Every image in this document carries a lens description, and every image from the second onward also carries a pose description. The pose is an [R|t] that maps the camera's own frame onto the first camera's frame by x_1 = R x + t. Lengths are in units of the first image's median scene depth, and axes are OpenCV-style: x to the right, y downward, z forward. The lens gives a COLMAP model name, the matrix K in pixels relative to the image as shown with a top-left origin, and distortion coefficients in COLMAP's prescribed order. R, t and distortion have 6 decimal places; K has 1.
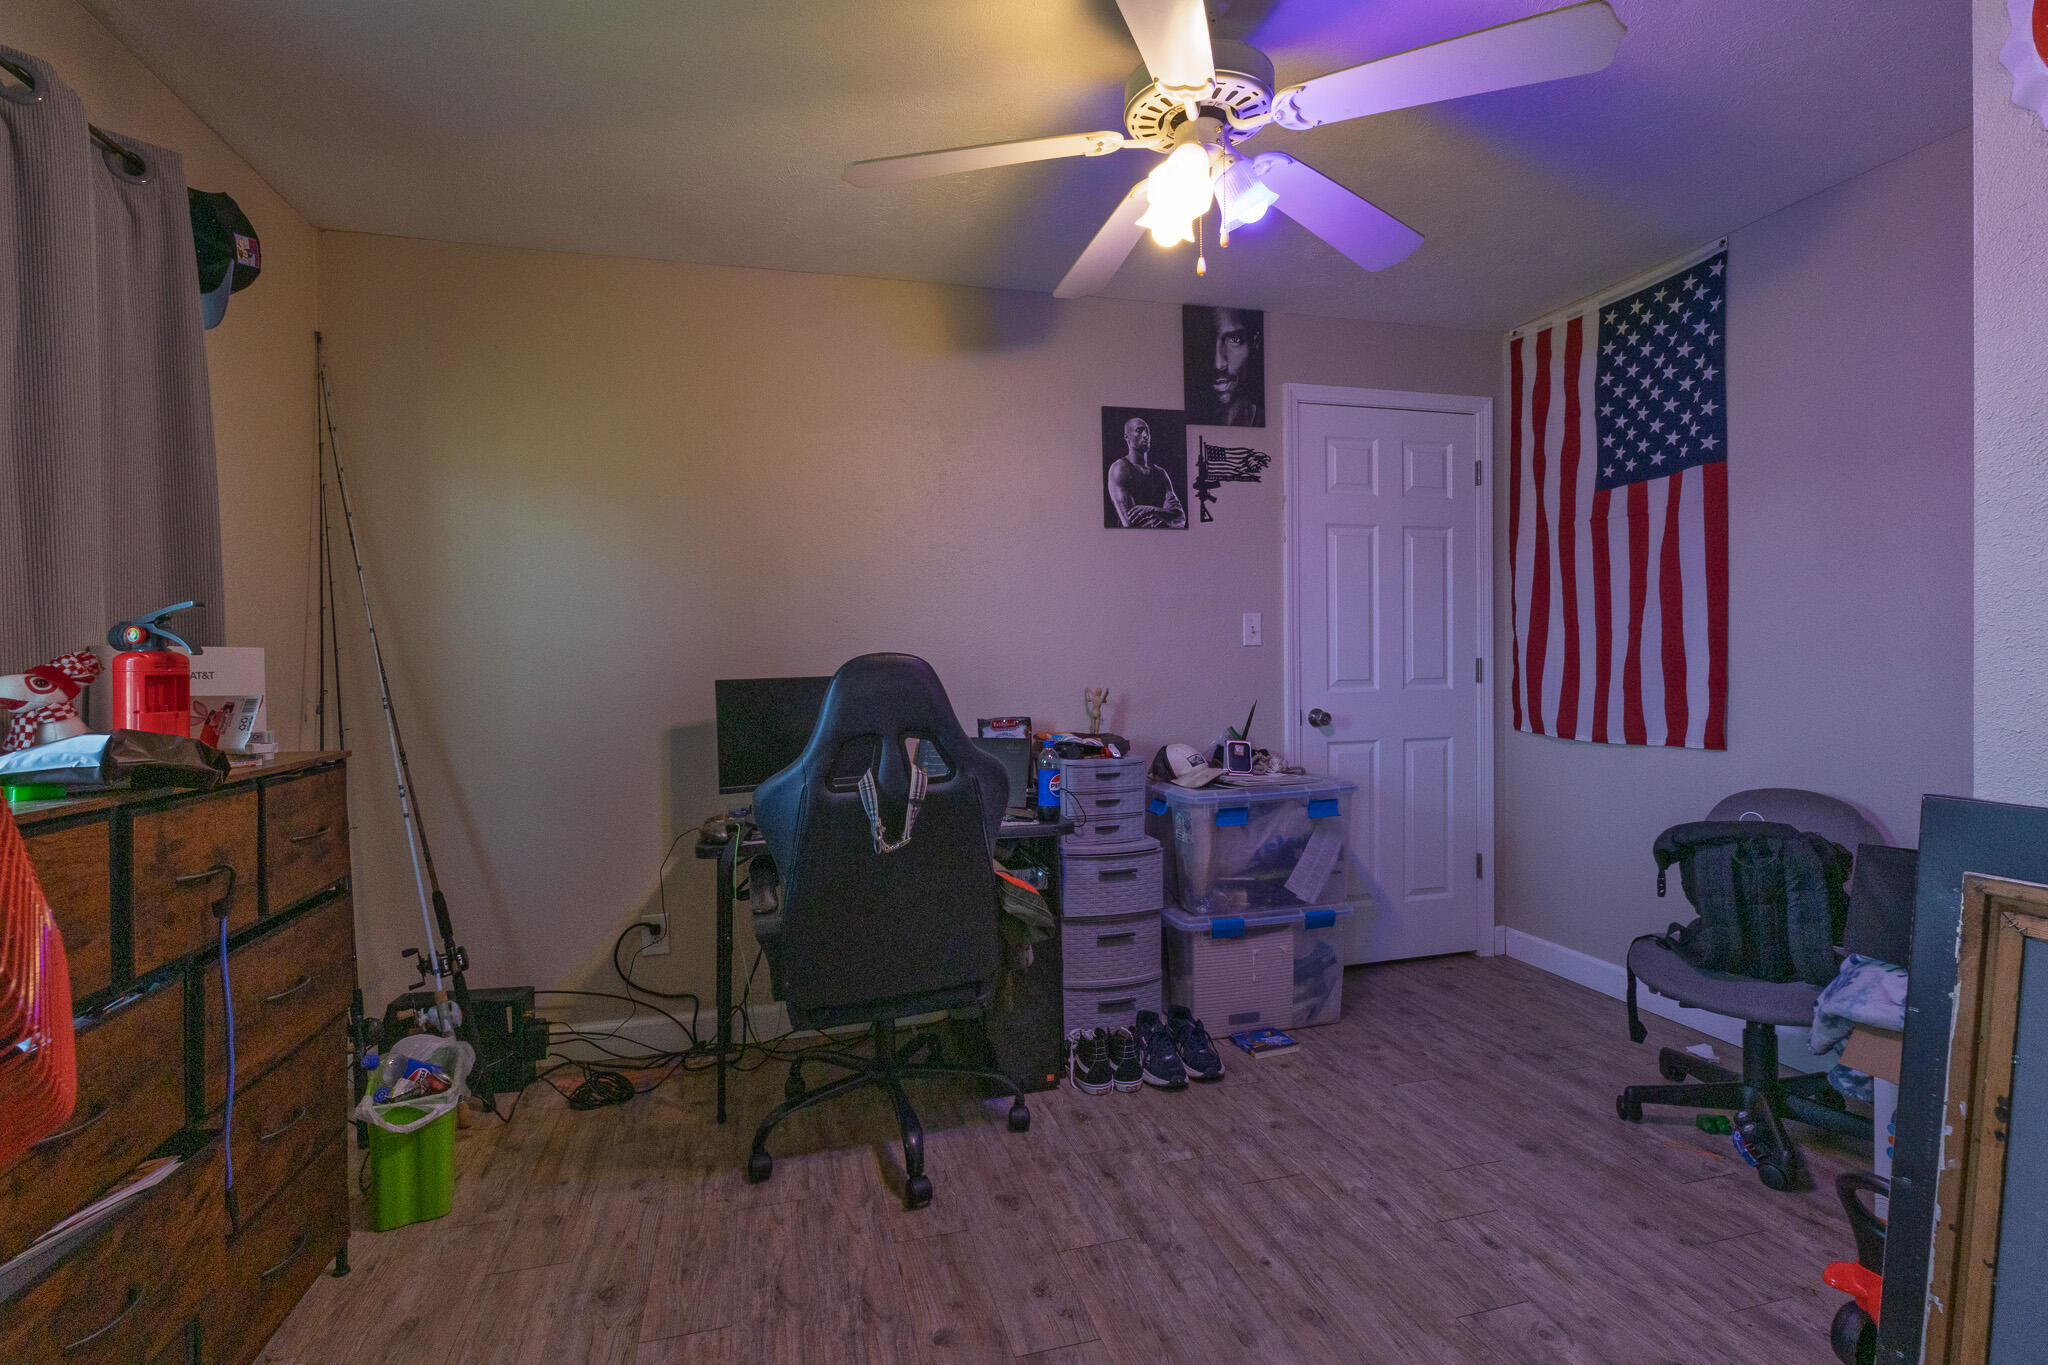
lens RADIAL K [[908.8, 0, 1015.0], [0, 908.8, 672.0], [0, 0, 1]] dist [0.001167, -0.000803]
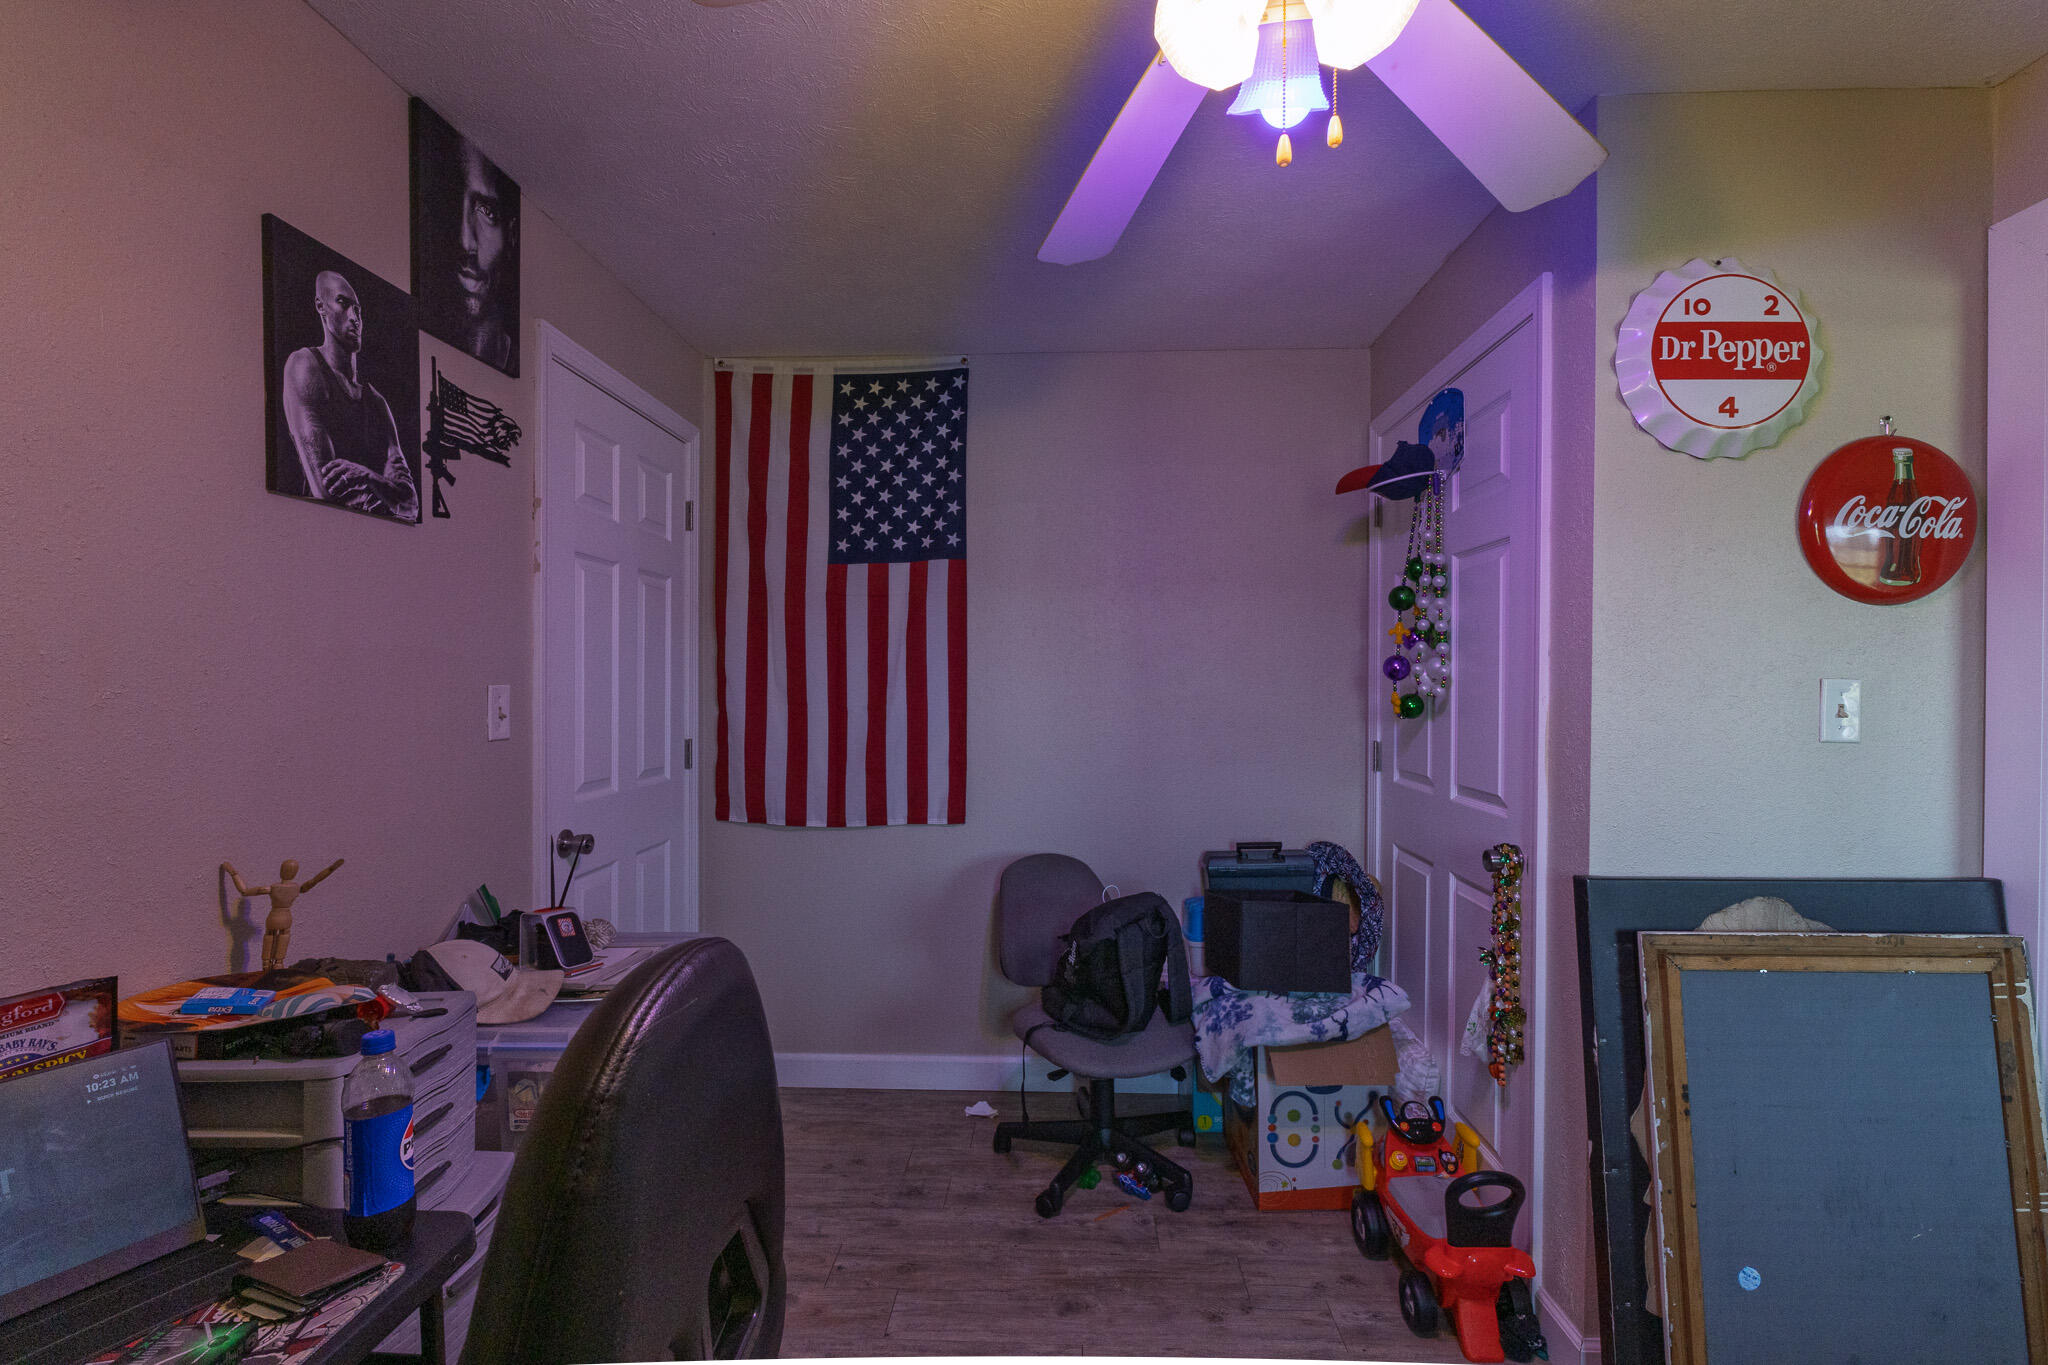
lens RADIAL K [[908.8, 0, 1023.1], [0, 908.8, 694.5], [0, 0, 1]] dist [0.001167, -0.000803]
pose [[0.308752, 0.002816, 0.951138, -0.207555], [0.012401, 0.999899, -0.006986, -0.052810], [-0.951062, 0.013952, 0.308686, 0.519130]]
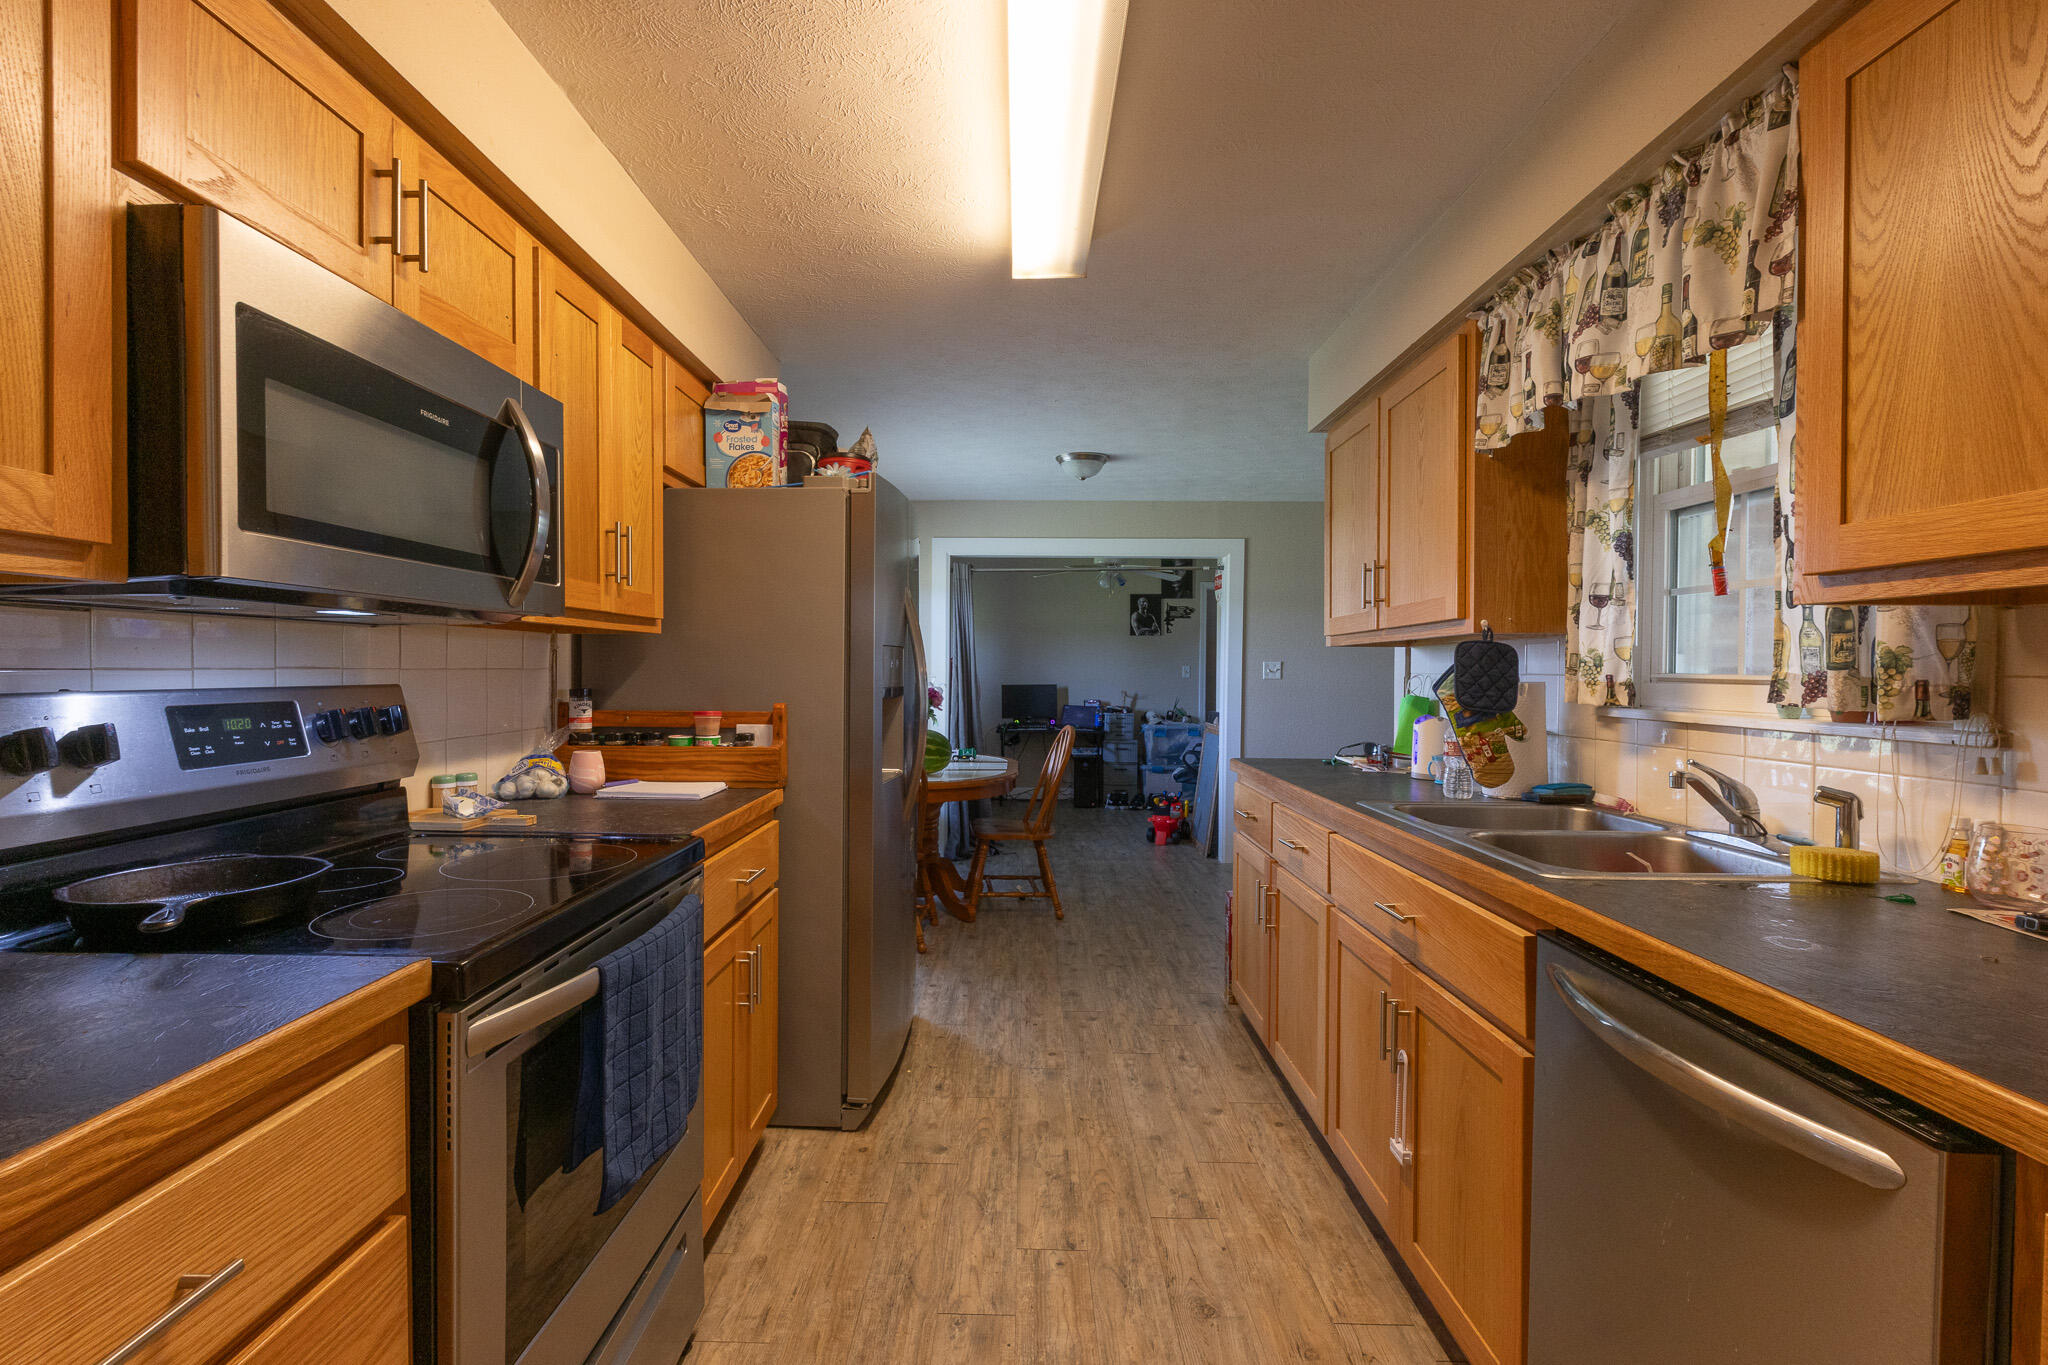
lens RADIAL K [[908.8, 0, 1015.3], [0, 908.8, 681.9], [0, 0, 1]] dist [0.001167, -0.000803]
pose [[0.972576, 0.025630, -0.231167, 0.415040], [-0.025986, 0.999661, 0.001503, -0.007273], [0.231127, 0.004545, 0.972913, -1.891190]]
